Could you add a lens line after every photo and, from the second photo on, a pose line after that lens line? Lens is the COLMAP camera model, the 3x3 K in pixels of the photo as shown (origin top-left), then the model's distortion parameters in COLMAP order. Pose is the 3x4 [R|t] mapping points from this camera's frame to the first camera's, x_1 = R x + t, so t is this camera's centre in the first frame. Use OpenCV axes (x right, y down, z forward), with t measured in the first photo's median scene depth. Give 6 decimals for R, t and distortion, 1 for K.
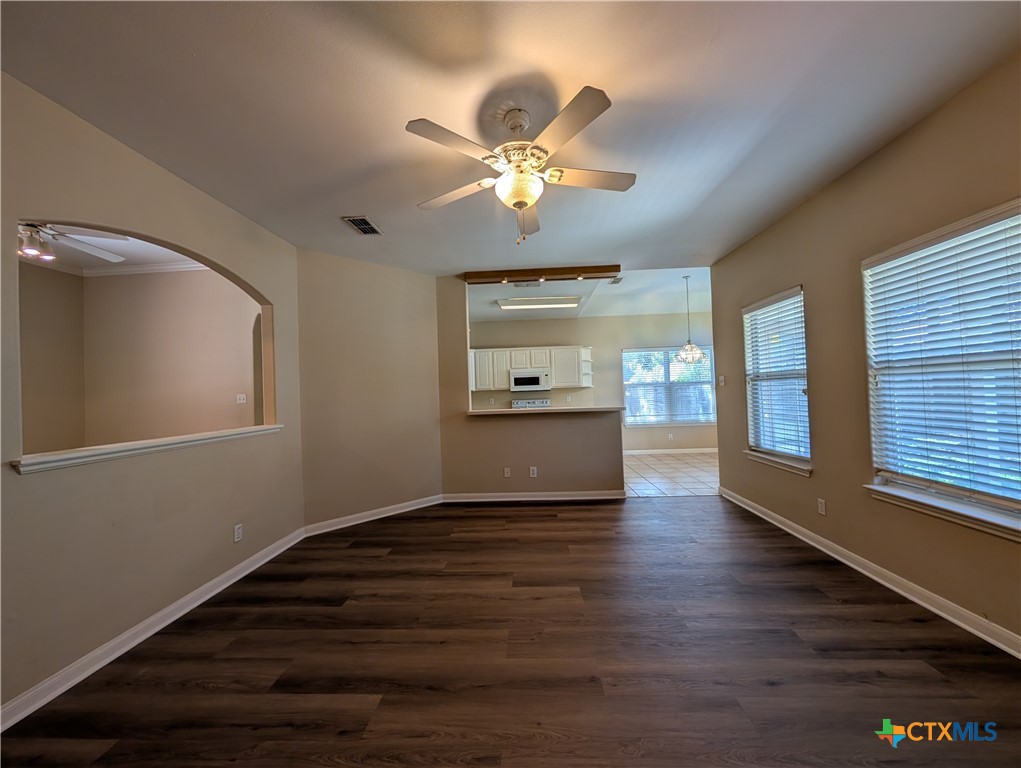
lens RADIAL K [[387.2, 0, 512.7], [0, 387.2, 385.5], [0, 0, 1]] dist [0.000697, 0.000190]
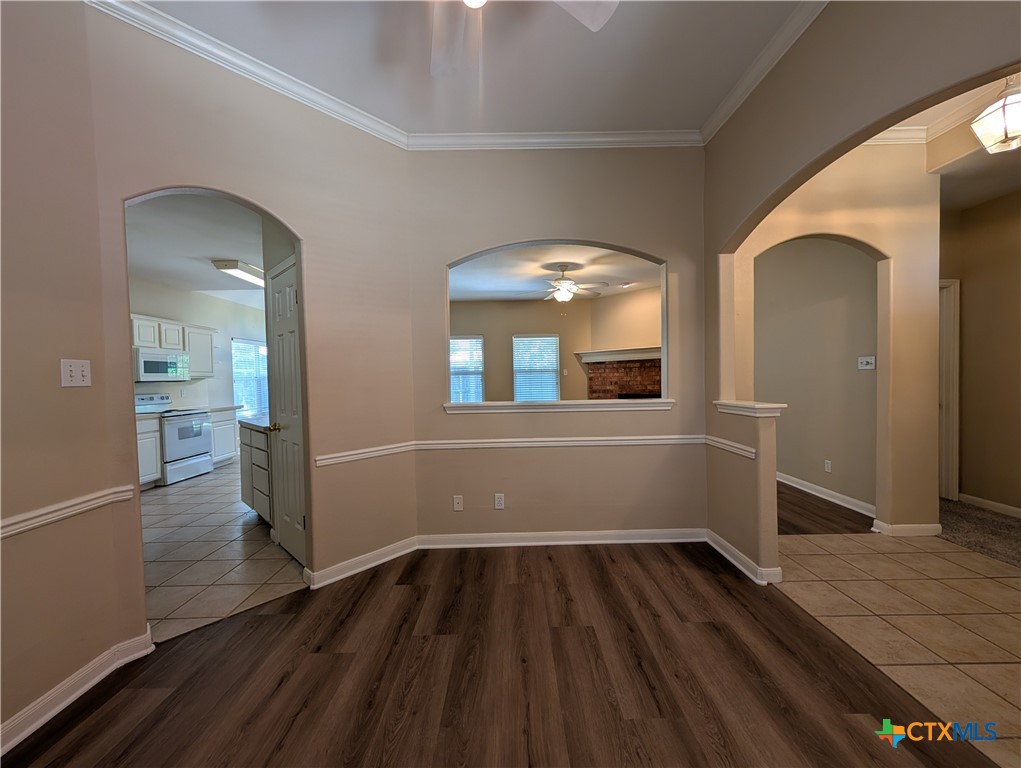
lens RADIAL K [[387.2, 0, 512.7], [0, 387.2, 385.5], [0, 0, 1]] dist [0.000697, 0.000190]
pose [[-0.060700, 0.012694, 0.998075, -1.619374], [0.005619, 0.999908, -0.012376, 0.078330], [-0.998140, 0.004857, -0.060766, 0.962374]]
